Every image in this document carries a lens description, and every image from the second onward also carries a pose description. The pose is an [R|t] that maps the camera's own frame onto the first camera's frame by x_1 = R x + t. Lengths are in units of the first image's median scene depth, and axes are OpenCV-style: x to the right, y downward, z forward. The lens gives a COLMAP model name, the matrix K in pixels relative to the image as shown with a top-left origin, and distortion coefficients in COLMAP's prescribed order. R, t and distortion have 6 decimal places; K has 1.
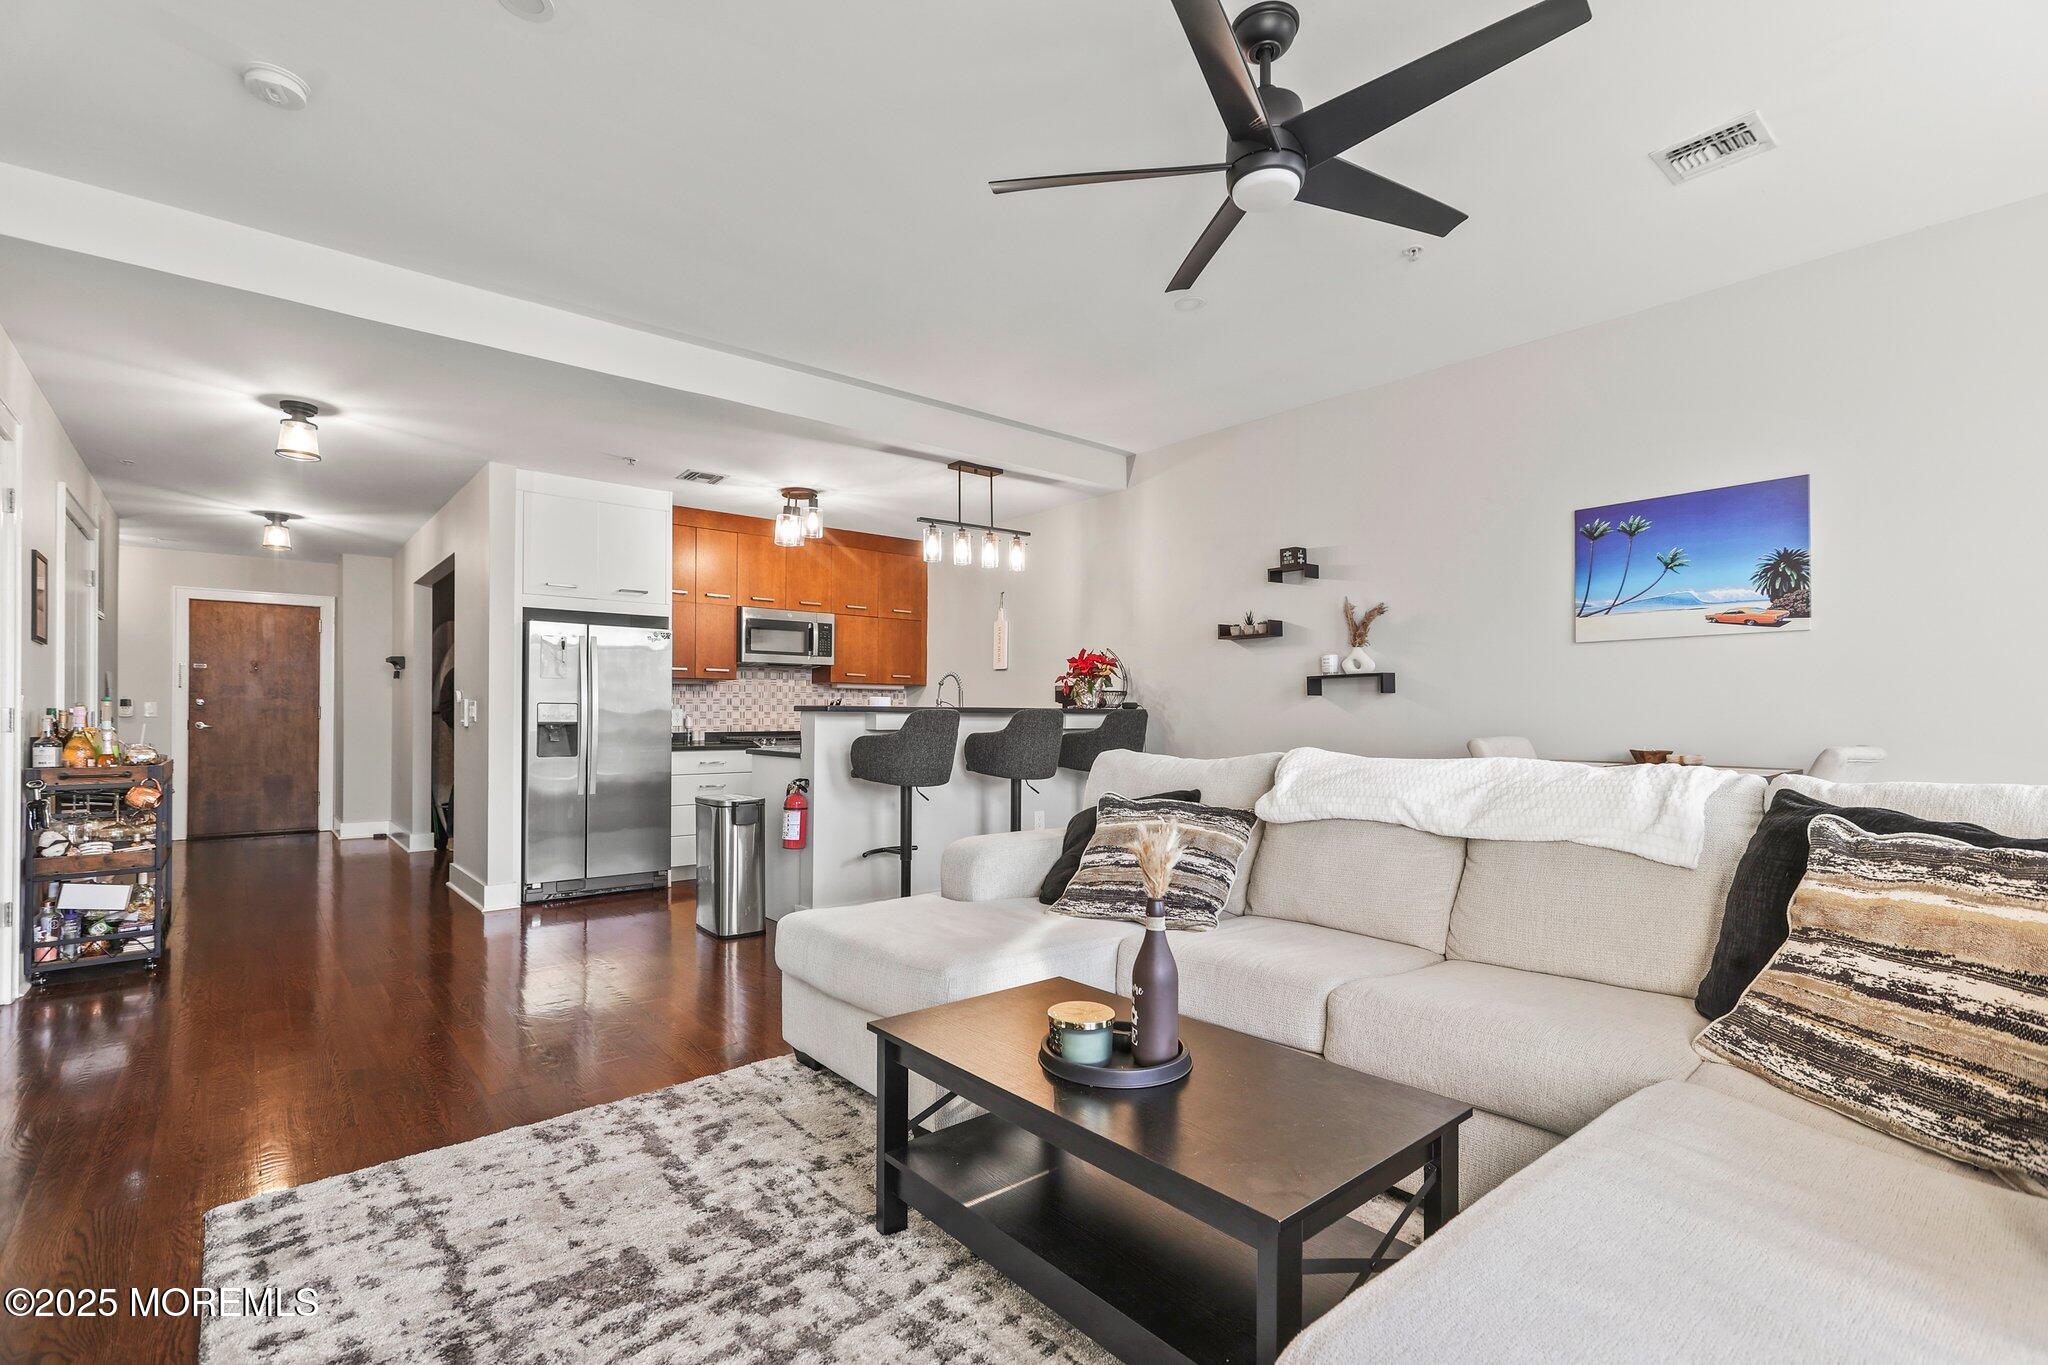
lens RADIAL K [[928.9, 0, 1016.4], [0, 928.9, 710.3], [0, 0, 1]] dist [0.014998, 0.001194]
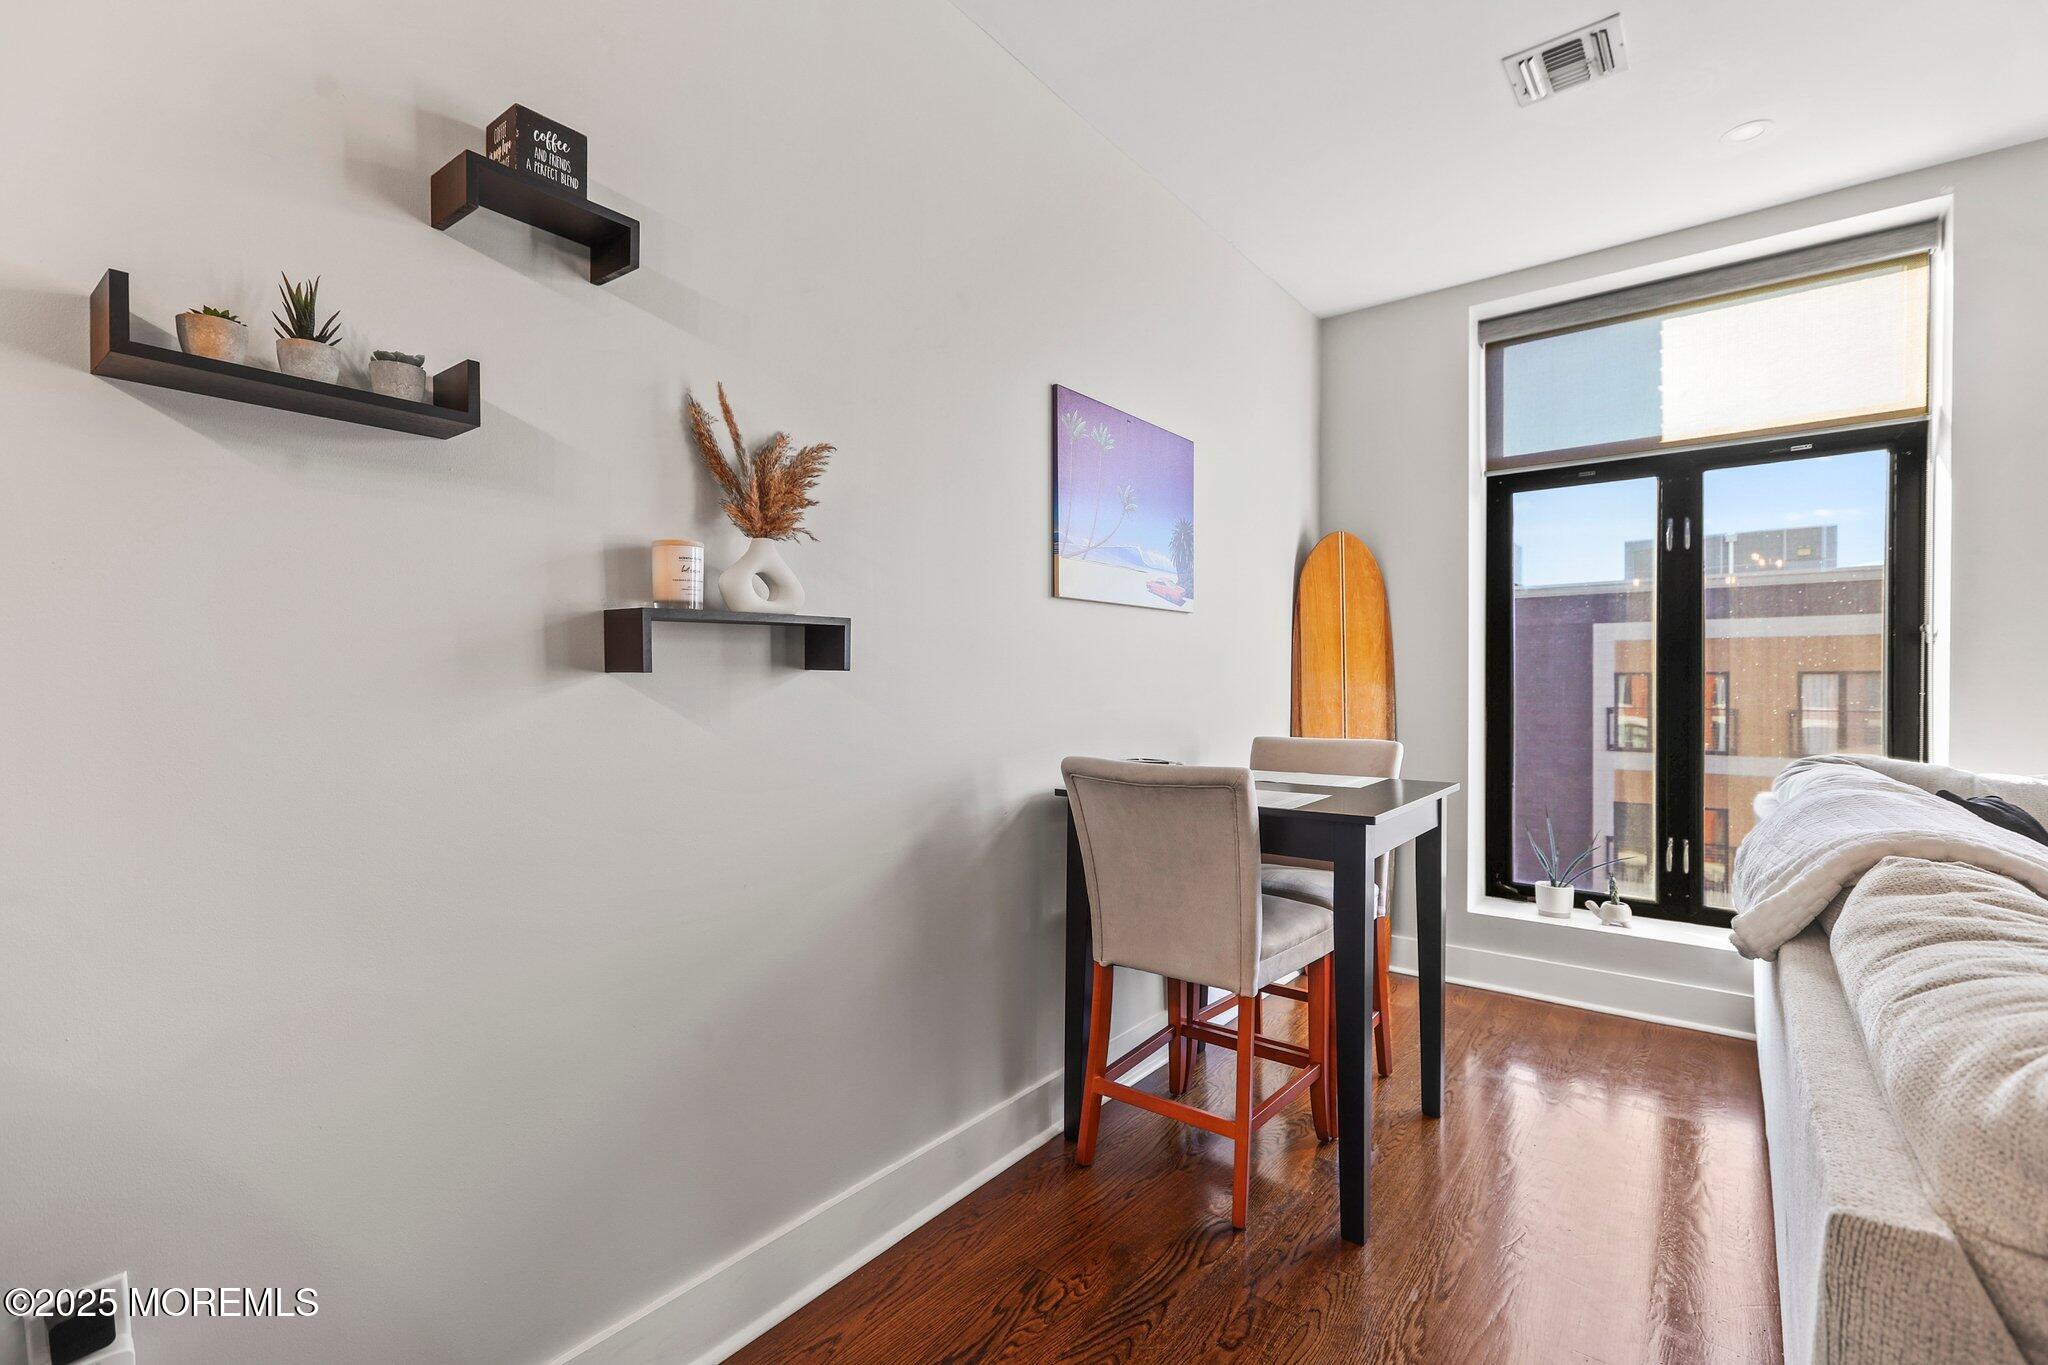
lens RADIAL K [[918.5, 0, 1023.1], [0, 918.5, 688.8], [0, 0, 1]] dist [-0.003008, 0.006586]
pose [[-0.211877, -0.009037, 0.977254, 0.005874], [-0.000955, 0.999959, 0.009040, -0.019748], [-0.977296, 0.000982, -0.211877, 1.389684]]
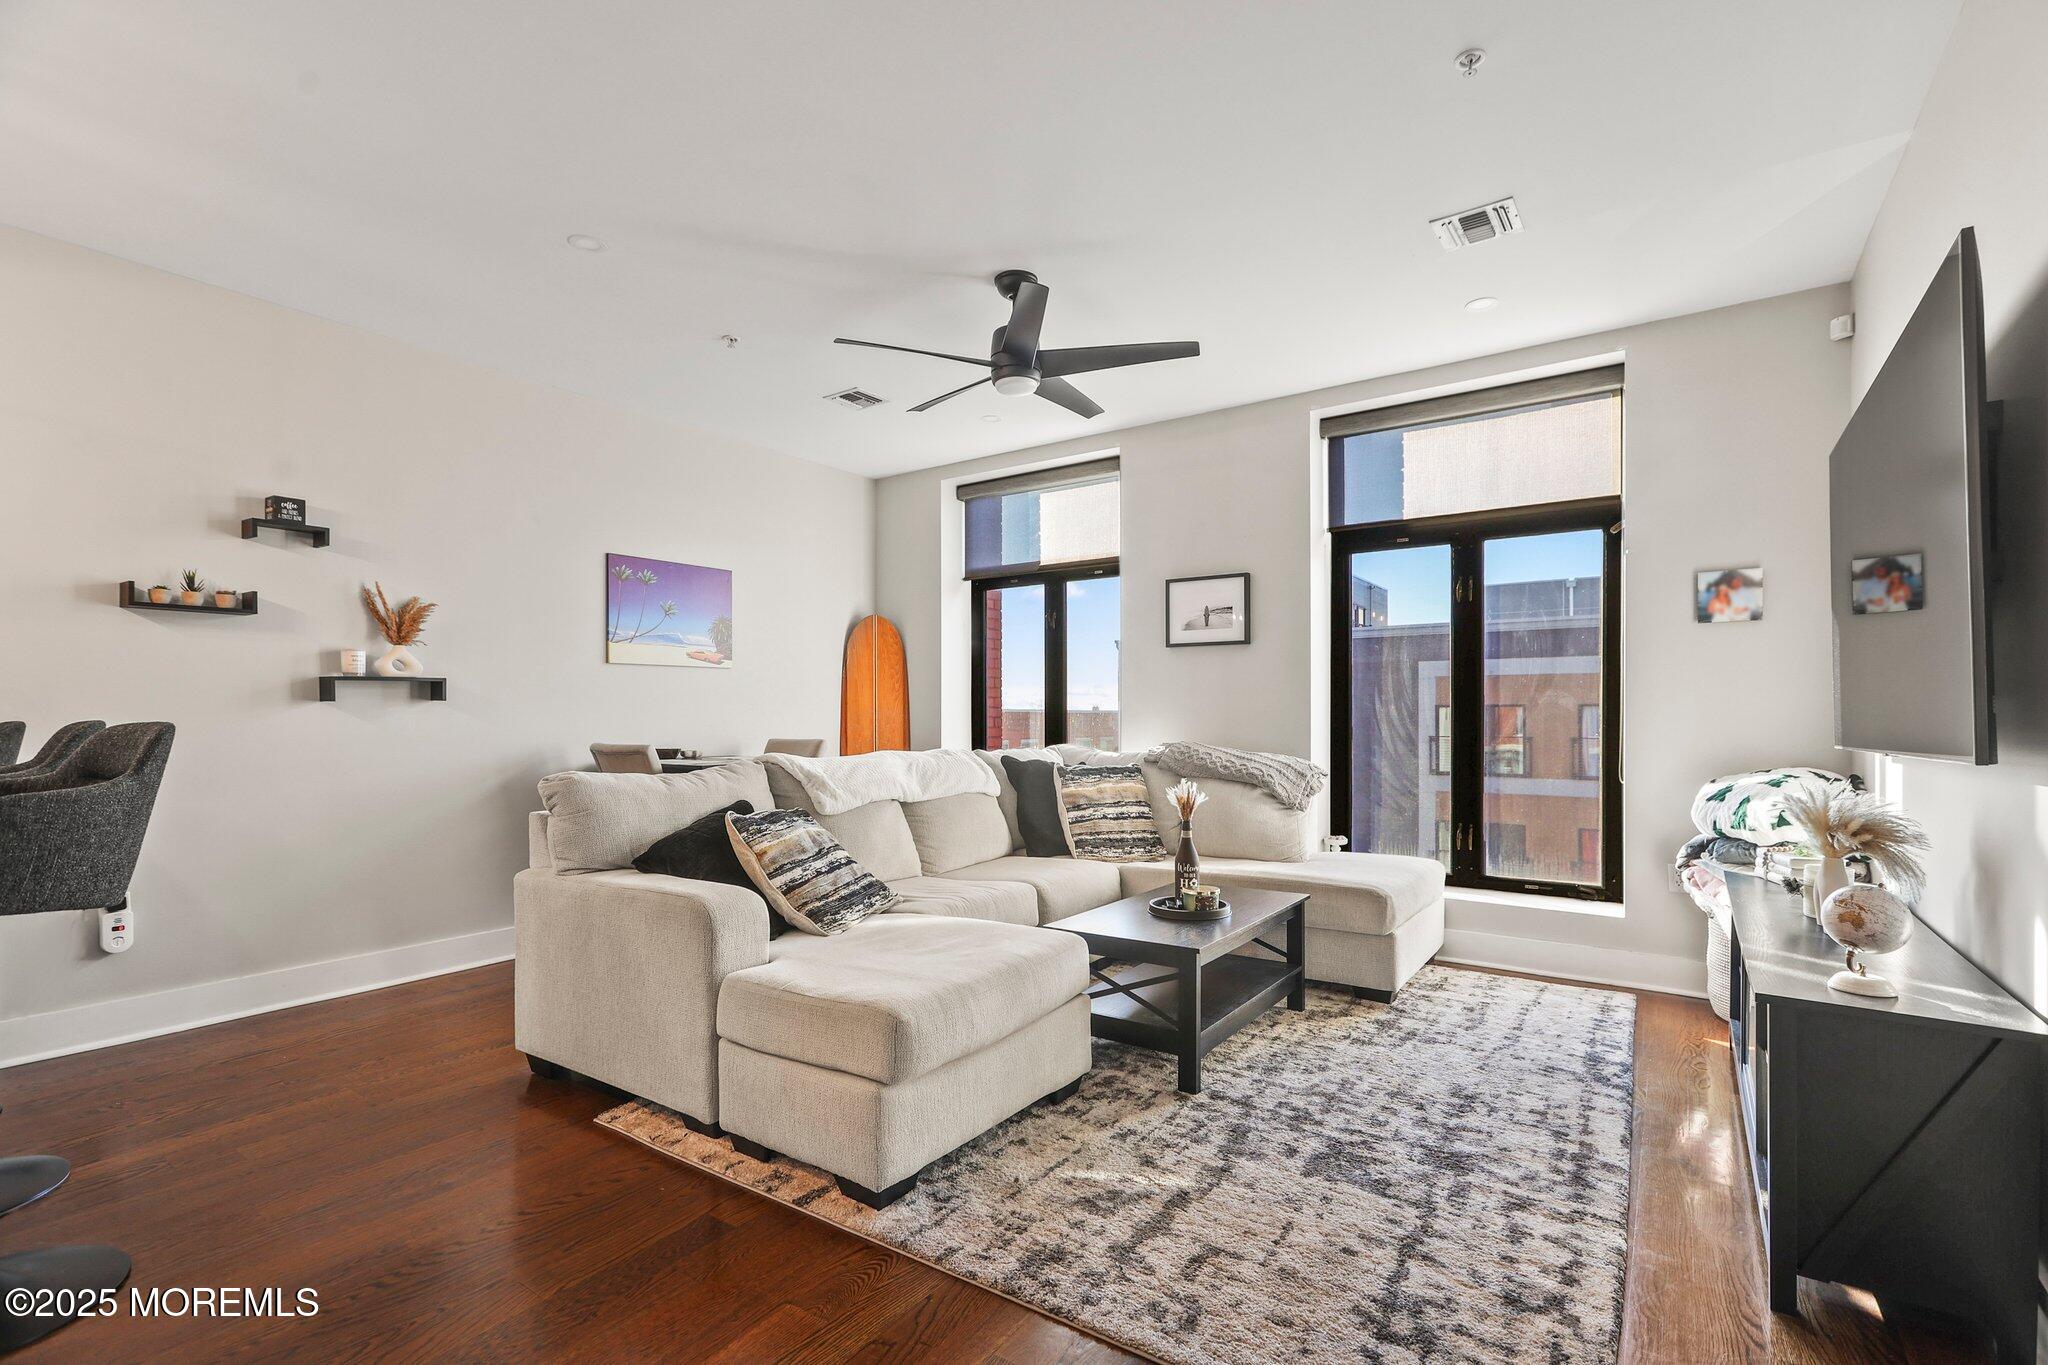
lens RADIAL K [[927.2, 0, 1029.7], [0, 927.2, 716.9], [0, 0, 1]] dist [-0.009511, 0.013329]
pose [[-0.259122, -0.002190, 0.965842, -0.840483], [0.000827, 0.999997, 0.002489, -0.006410], [-0.965844, 0.001444, -0.259119, 0.945692]]
